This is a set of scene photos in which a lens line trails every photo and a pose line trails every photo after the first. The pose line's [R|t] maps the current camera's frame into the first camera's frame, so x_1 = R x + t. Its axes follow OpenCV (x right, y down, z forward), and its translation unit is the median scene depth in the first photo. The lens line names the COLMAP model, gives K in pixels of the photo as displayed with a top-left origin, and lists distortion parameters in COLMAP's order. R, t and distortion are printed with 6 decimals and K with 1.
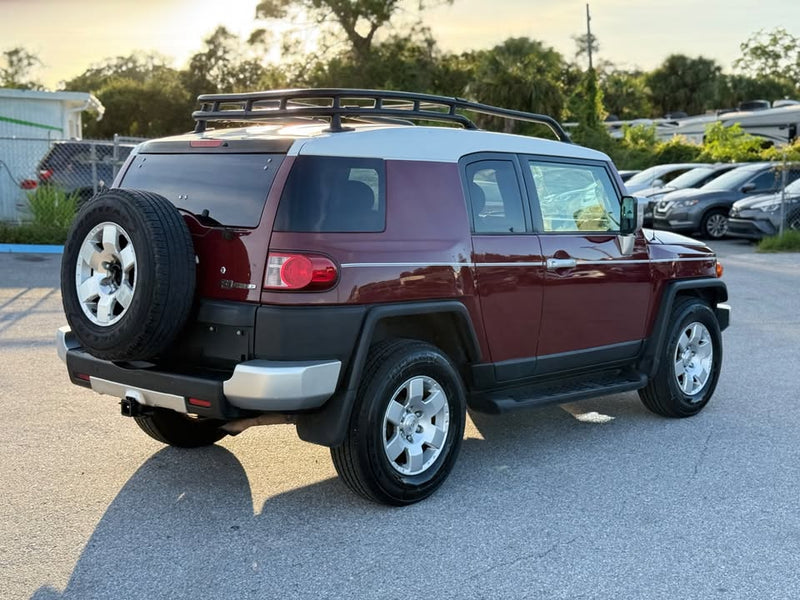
lens RADIAL K [[1128.3, 0, 400.0], [0, 1128.3, 300.0], [0, 0, 1]] dist [0.175794, -0.298815]
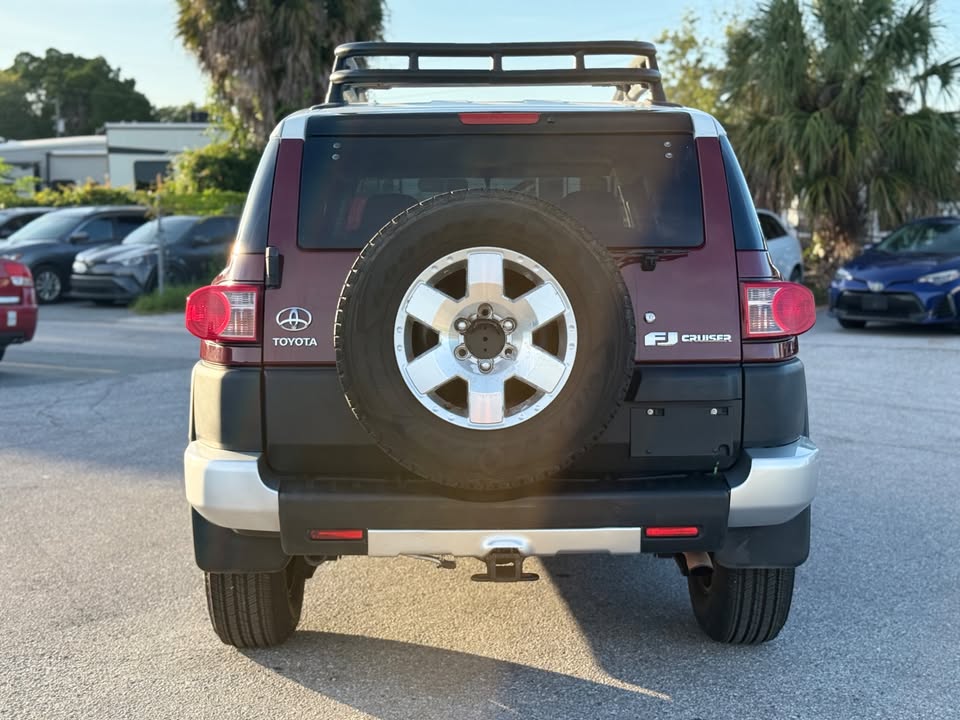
lens RADIAL K [[1354.0, 0, 480.0], [0, 1354.0, 360.0], [0, 0, 1]] dist [0.175794, -0.298815]
pose [[0.722785, -0.077422, 0.686723, -0.180979], [0.089035, 0.995855, 0.018564, -0.006207], [-0.685314, 0.047725, 0.726682, 0.128238]]
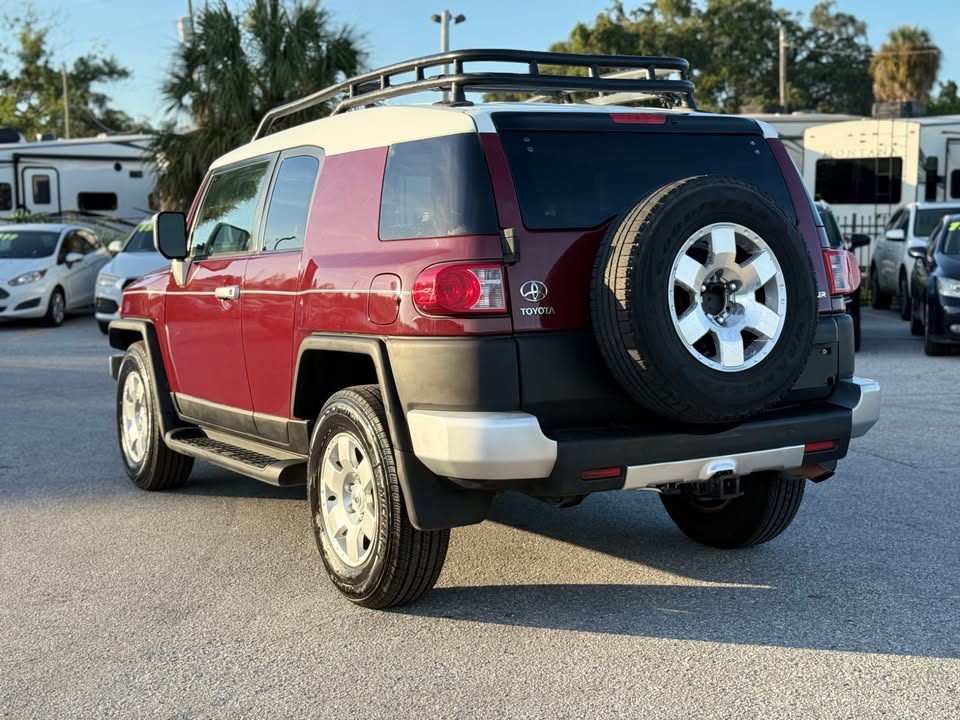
lens RADIAL K [[1354.0, 0, 480.0], [0, 1354.0, 360.0], [0, 0, 1]] dist [0.175794, -0.298815]
pose [[0.287879, -0.100750, 0.952352, -0.273364], [0.130431, 0.989309, 0.065233, -0.014697], [-0.948743, 0.105438, 0.297943, 0.225243]]
